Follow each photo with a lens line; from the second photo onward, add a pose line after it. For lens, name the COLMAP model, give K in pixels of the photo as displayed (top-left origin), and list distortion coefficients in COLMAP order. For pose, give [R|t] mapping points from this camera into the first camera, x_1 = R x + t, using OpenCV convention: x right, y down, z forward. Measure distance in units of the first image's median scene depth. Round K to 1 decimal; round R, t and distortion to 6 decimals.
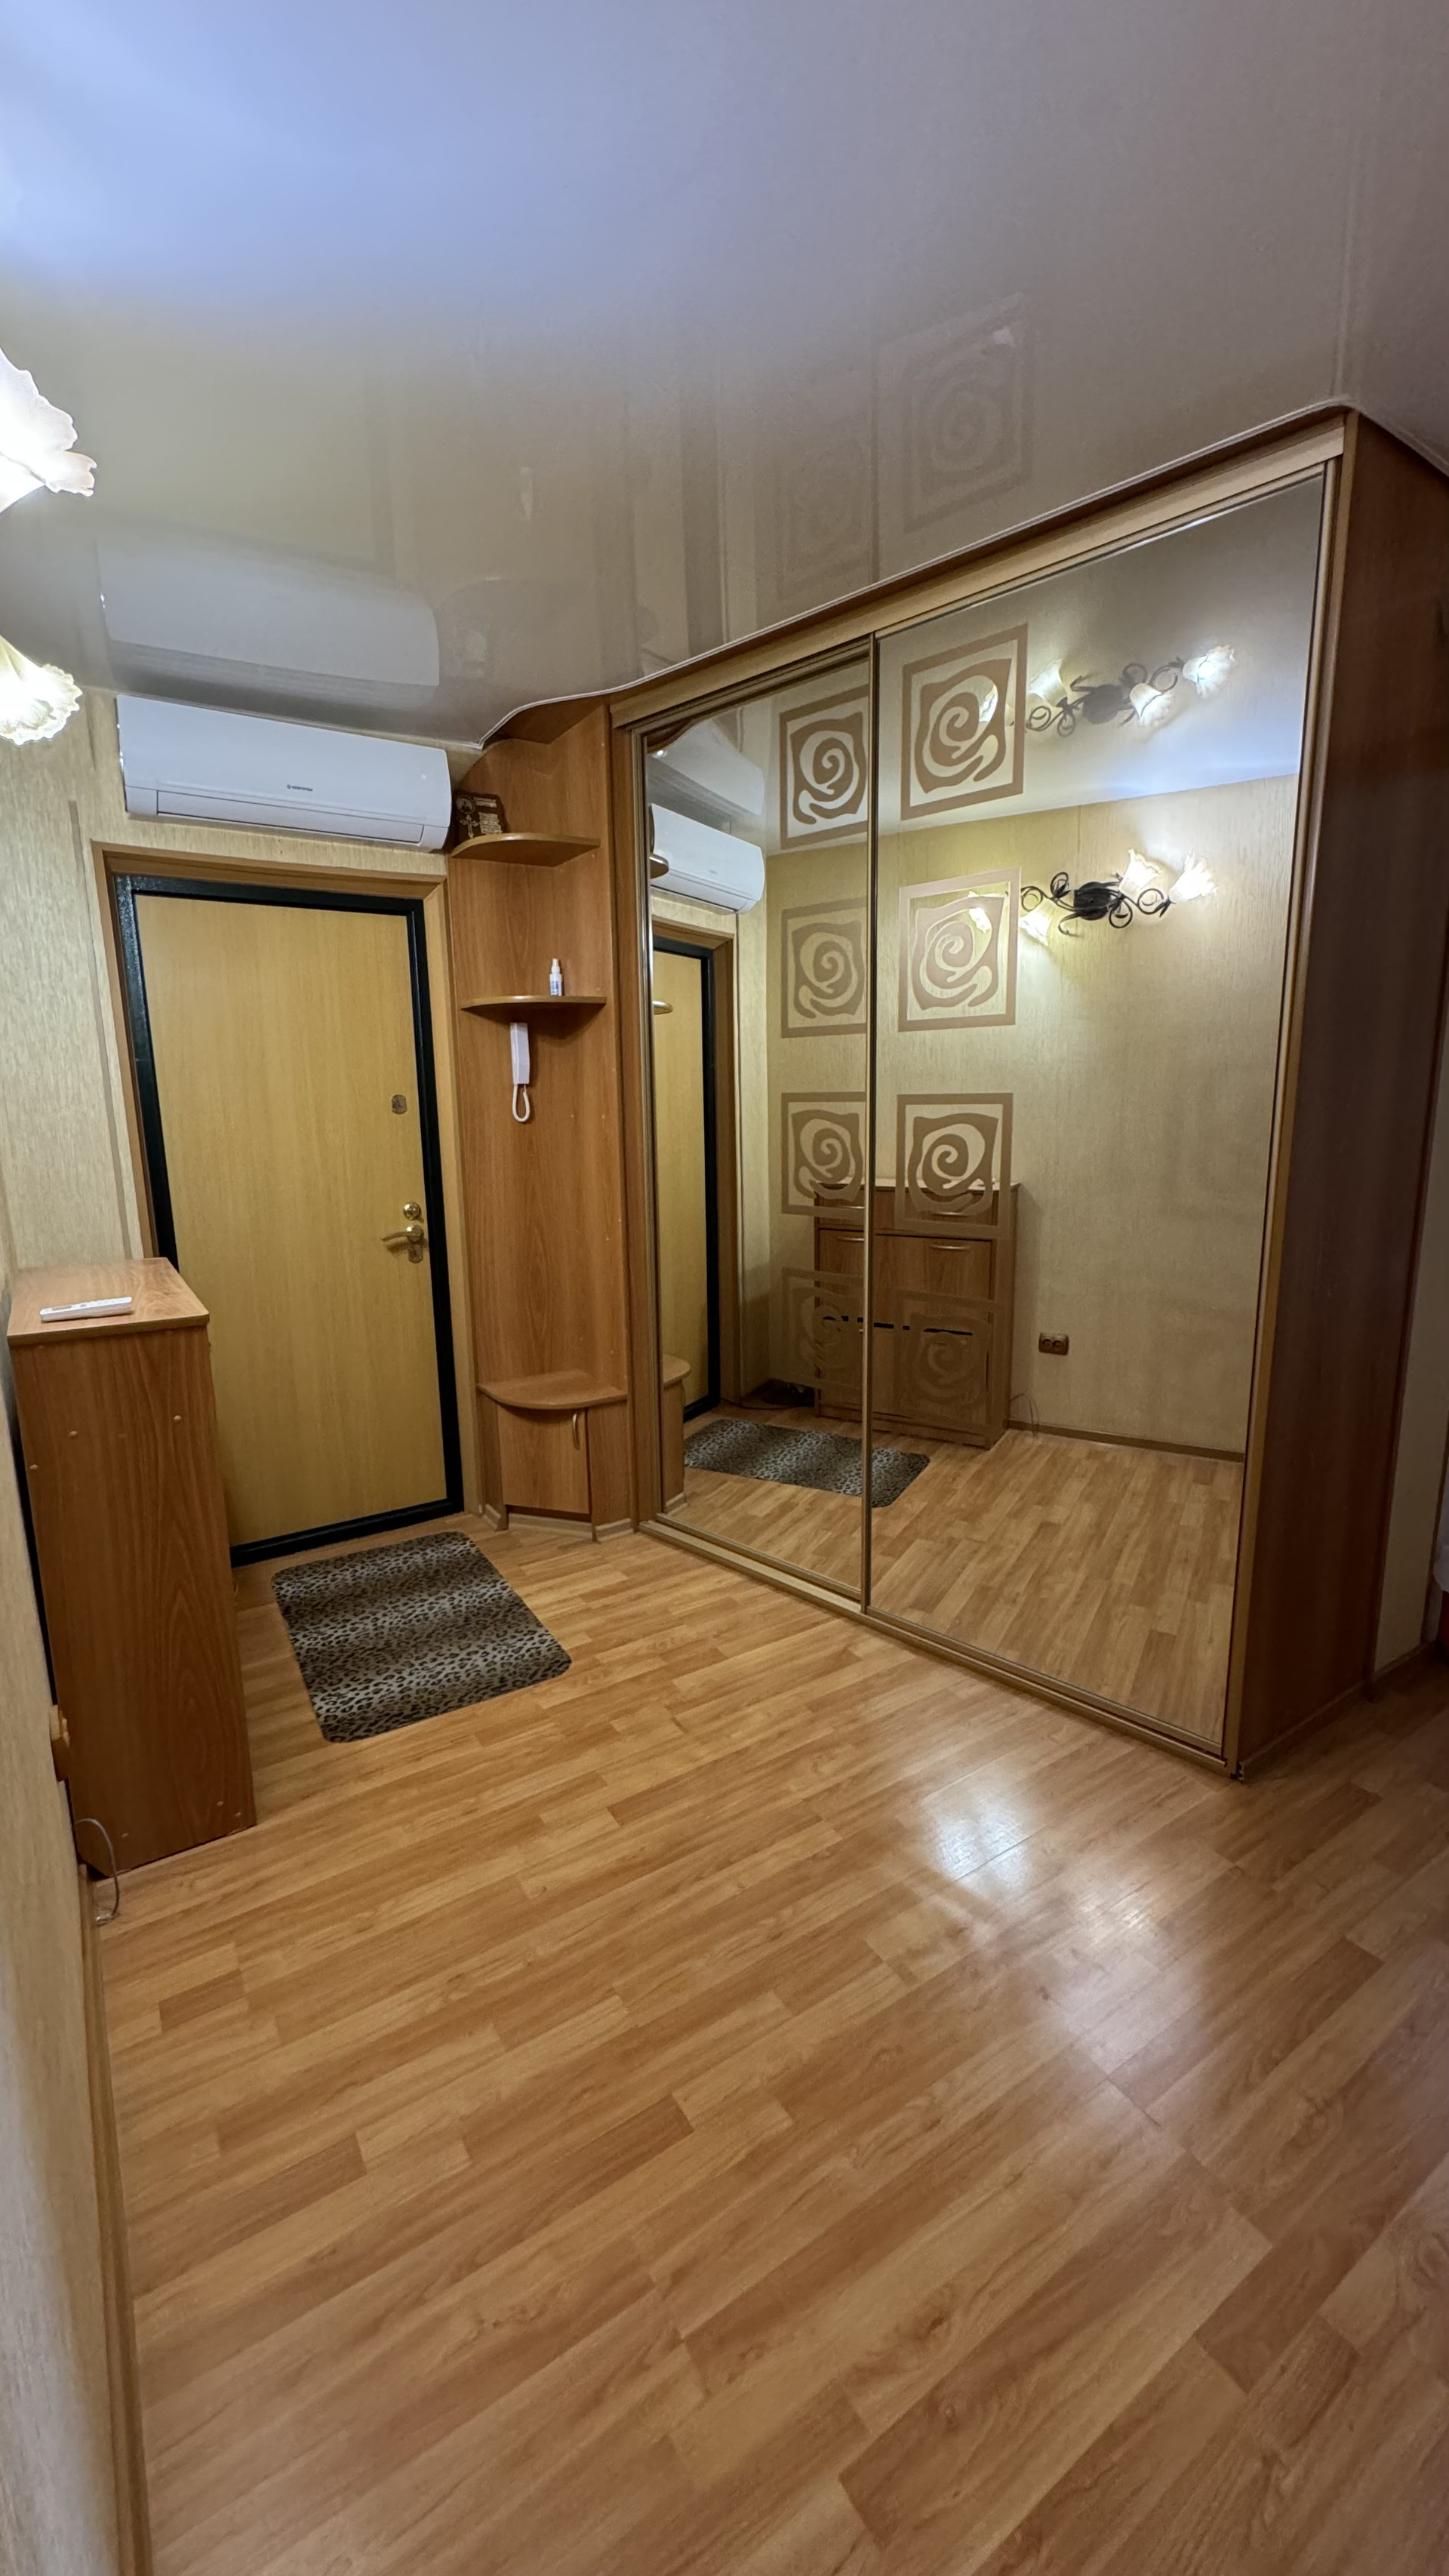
lens RADIAL K [[1032.4, 0, 727.1], [0, 1032.4, 1285.9], [0, 0, 1]] dist [-0.001771, -0.000247]
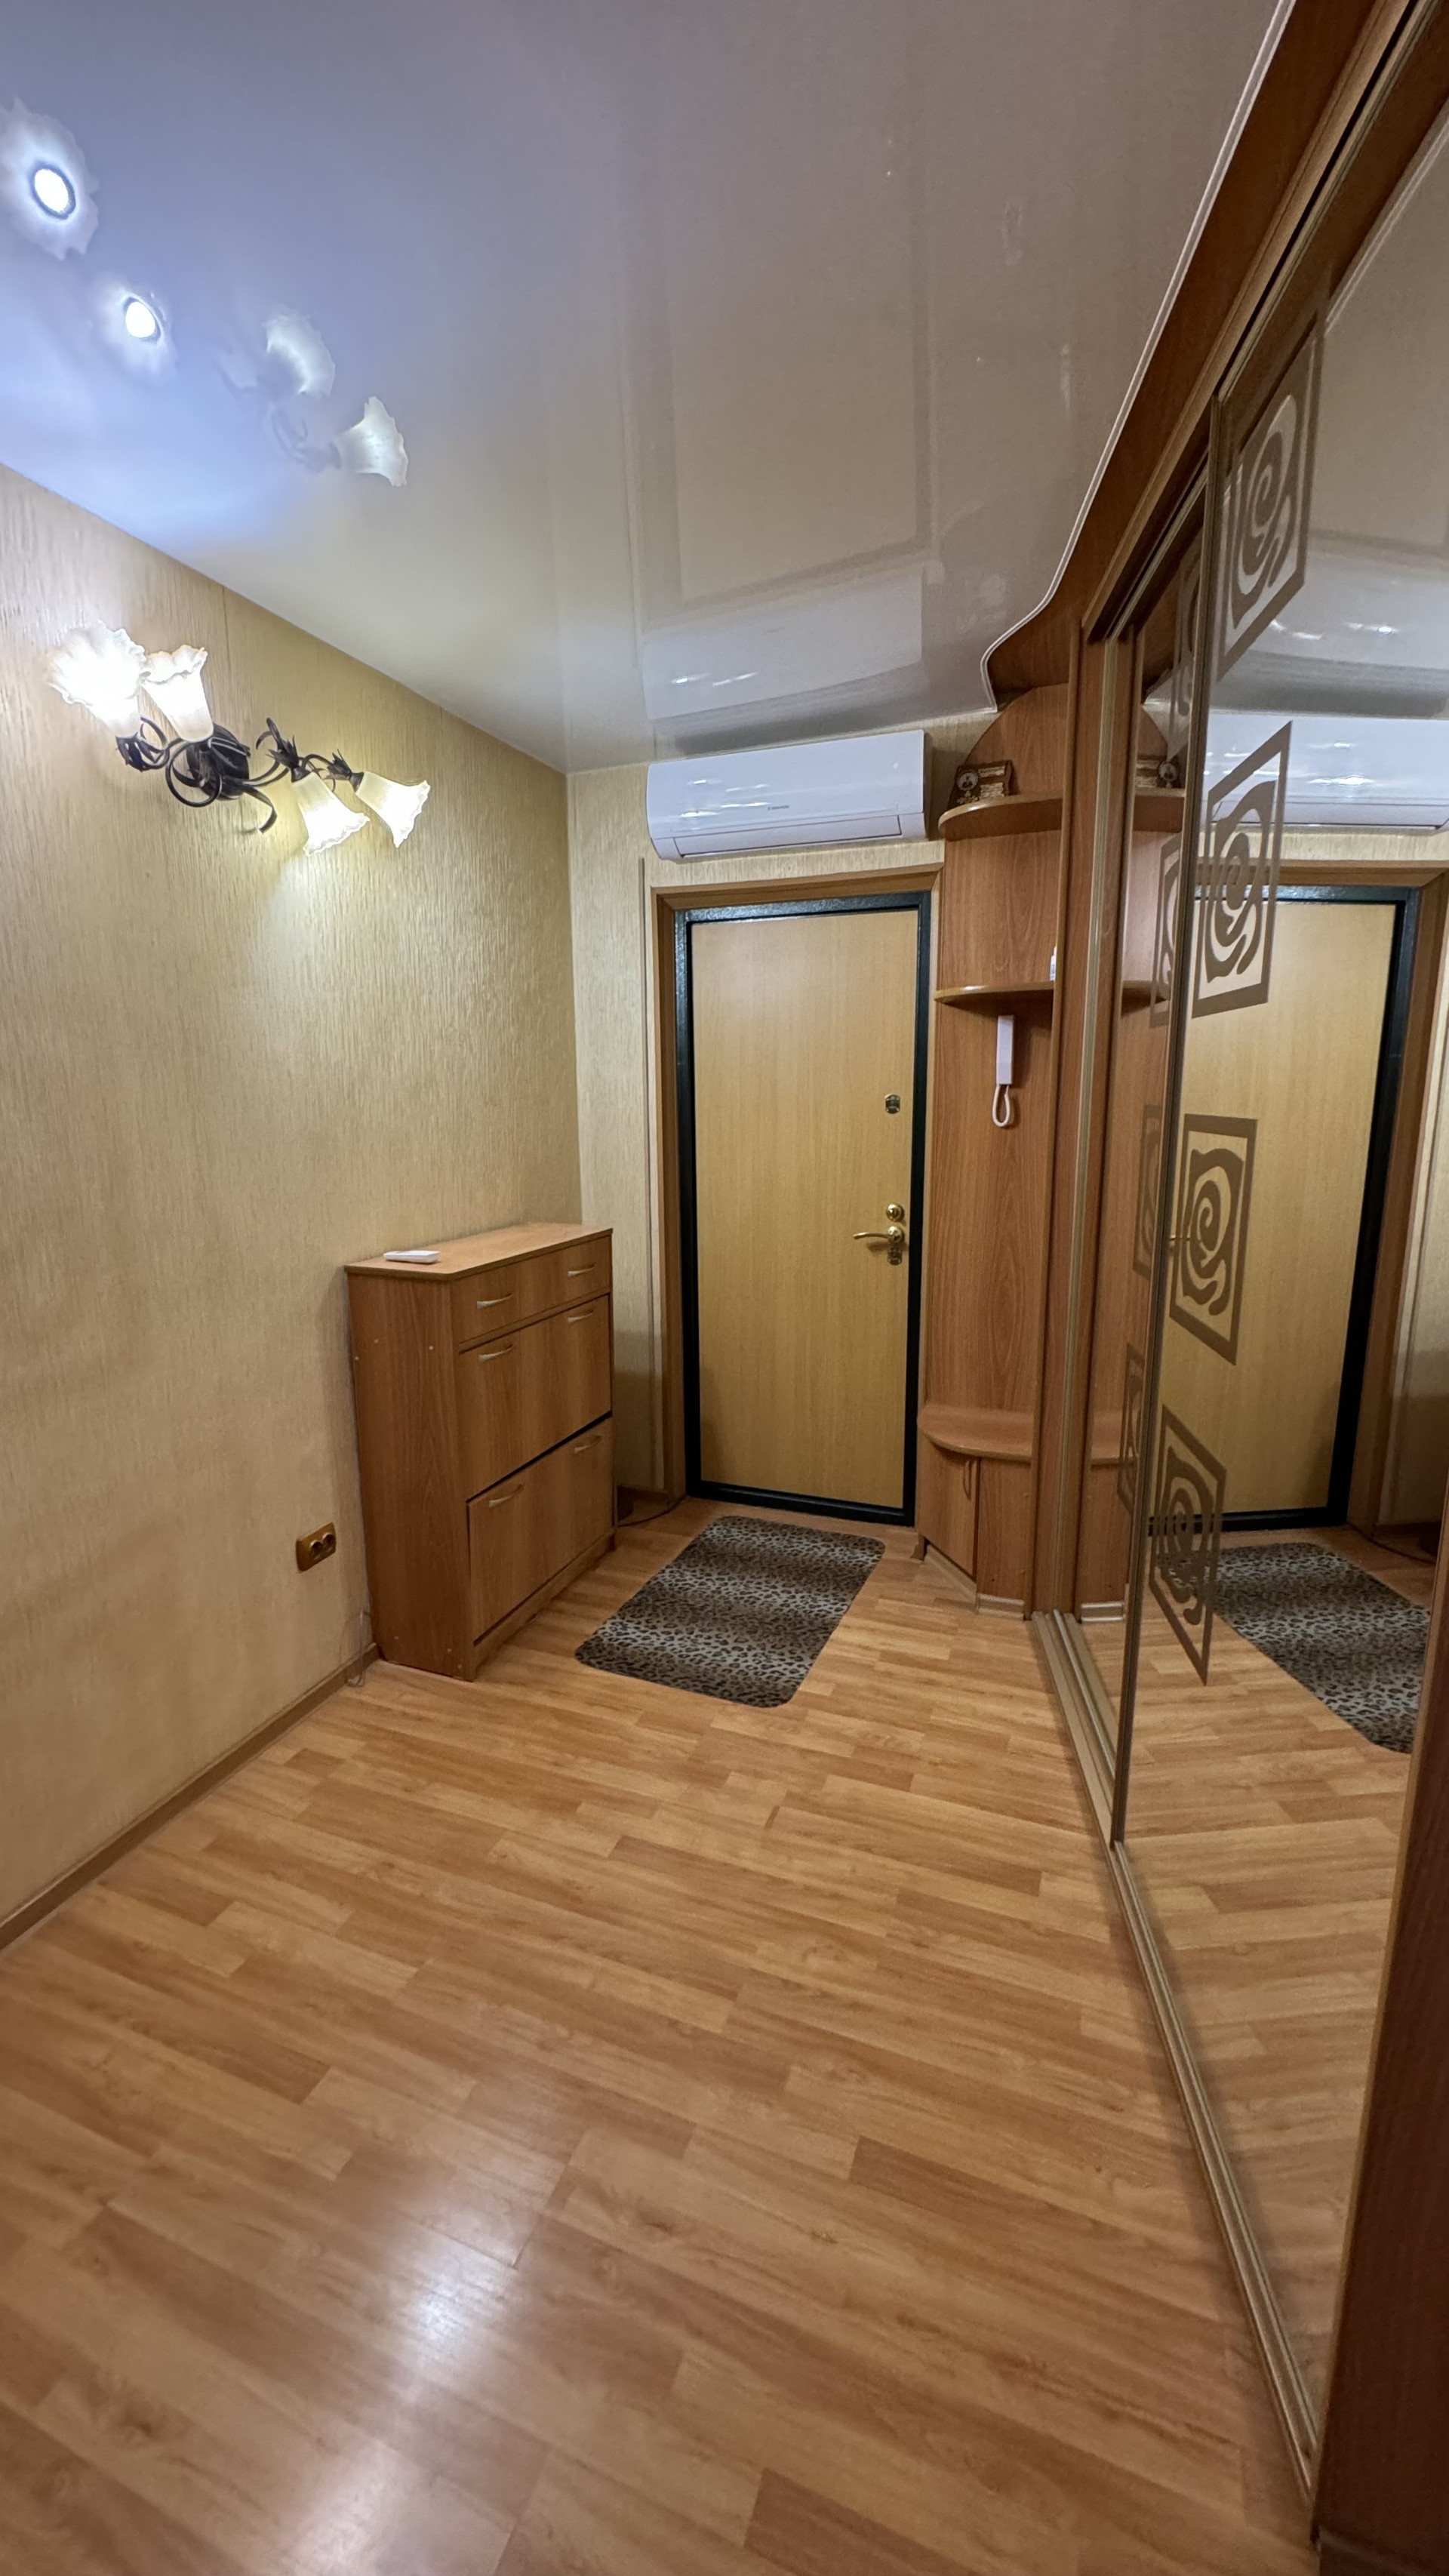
lens RADIAL K [[1032.4, 0, 727.1], [0, 1032.4, 1285.9], [0, 0, 1]] dist [-0.001771, -0.000247]
pose [[0.579888, 0.164318, -0.797953, 0.503962], [-0.151136, 0.984145, 0.092826, -0.089567], [0.800555, 0.066771, 0.595528, 0.365978]]
